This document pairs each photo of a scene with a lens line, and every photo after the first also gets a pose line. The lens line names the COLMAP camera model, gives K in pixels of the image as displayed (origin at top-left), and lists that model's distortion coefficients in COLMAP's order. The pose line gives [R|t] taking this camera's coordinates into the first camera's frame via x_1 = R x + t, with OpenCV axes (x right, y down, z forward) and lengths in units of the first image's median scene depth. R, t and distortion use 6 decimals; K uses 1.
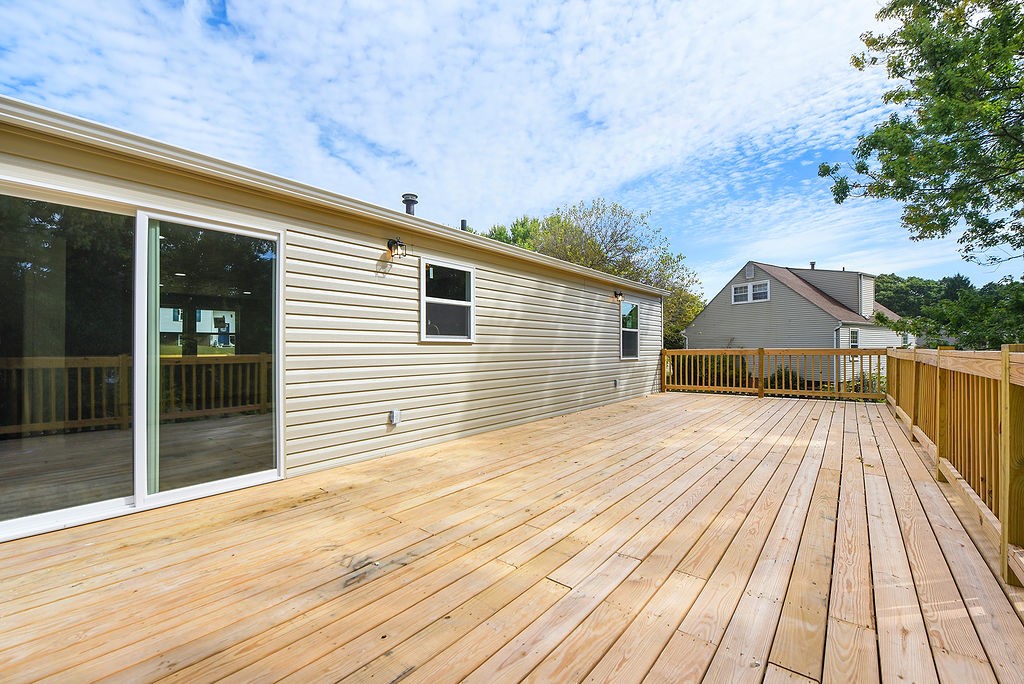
lens RADIAL K [[422.0, 0, 513.0], [0, 422.0, 347.3], [0, 0, 1]] dist [0.000811, -0.003052]
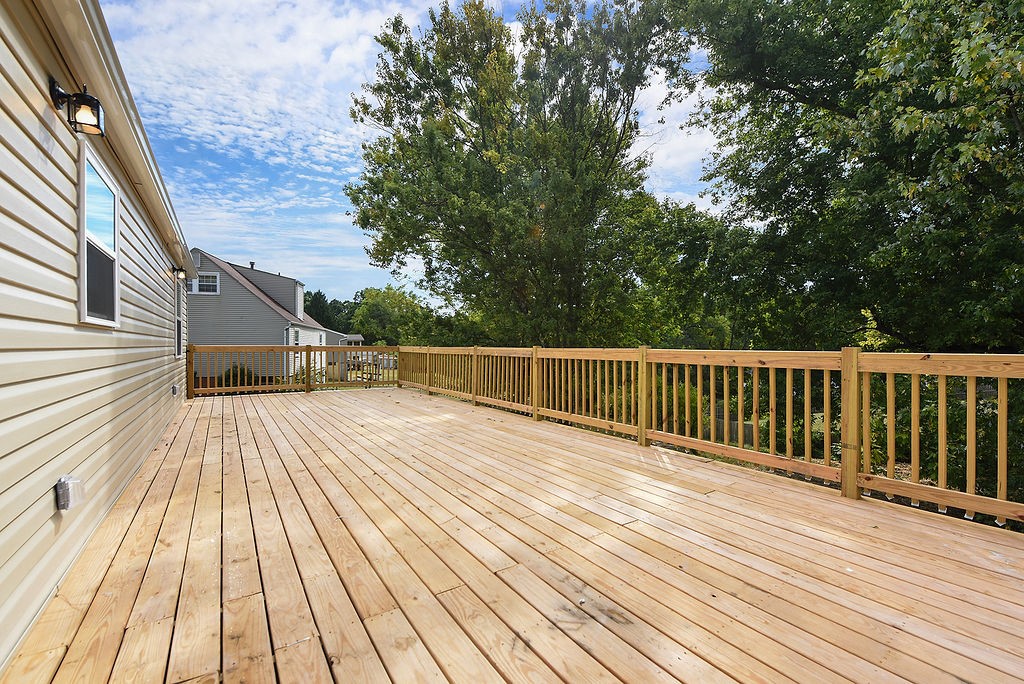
lens RADIAL K [[422.0, 0, 518.4], [0, 422.0, 349.6], [0, 0, 1]] dist [0.000811, -0.003052]
pose [[0.281956, 0.003032, 0.959422, -0.696675], [-0.015142, 0.999885, 0.001290, 0.010285], [-0.959308, -0.014892, 0.281970, 0.537590]]
